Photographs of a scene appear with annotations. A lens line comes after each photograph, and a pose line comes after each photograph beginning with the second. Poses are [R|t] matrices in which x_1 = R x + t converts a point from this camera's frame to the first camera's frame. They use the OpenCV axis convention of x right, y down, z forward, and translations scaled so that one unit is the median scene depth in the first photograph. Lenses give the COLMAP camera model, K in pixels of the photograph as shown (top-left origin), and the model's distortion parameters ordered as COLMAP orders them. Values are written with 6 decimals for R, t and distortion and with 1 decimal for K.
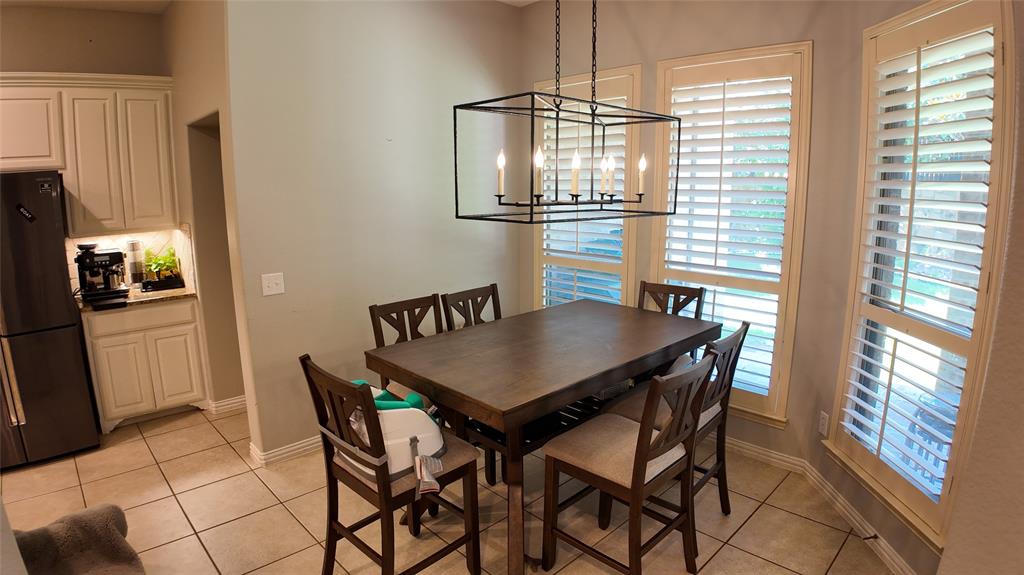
lens RADIAL K [[544.7, 0, 509.6], [0, 544.7, 293.3], [0, 0, 1]] dist [-0.123441, 0.000768]
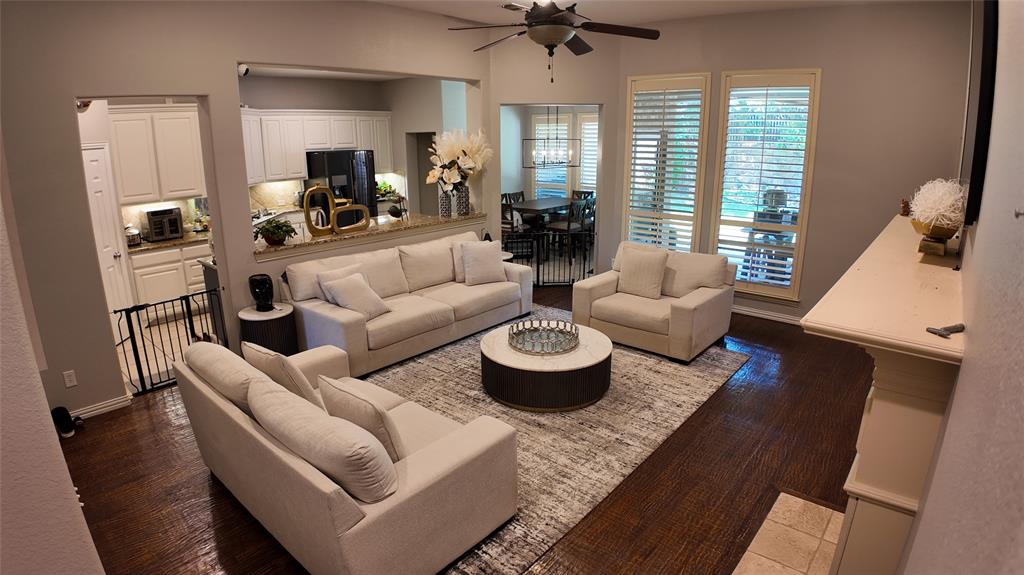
lens RADIAL K [[544.7, 0, 509.6], [0, 544.7, 293.3], [0, 0, 1]] dist [-0.123441, 0.000768]
pose [[0.995754, -0.026122, 0.088270, -0.377773], [0.018586, 0.996196, 0.085133, 0.287011], [-0.090158, -0.083131, 0.992452, -1.969247]]
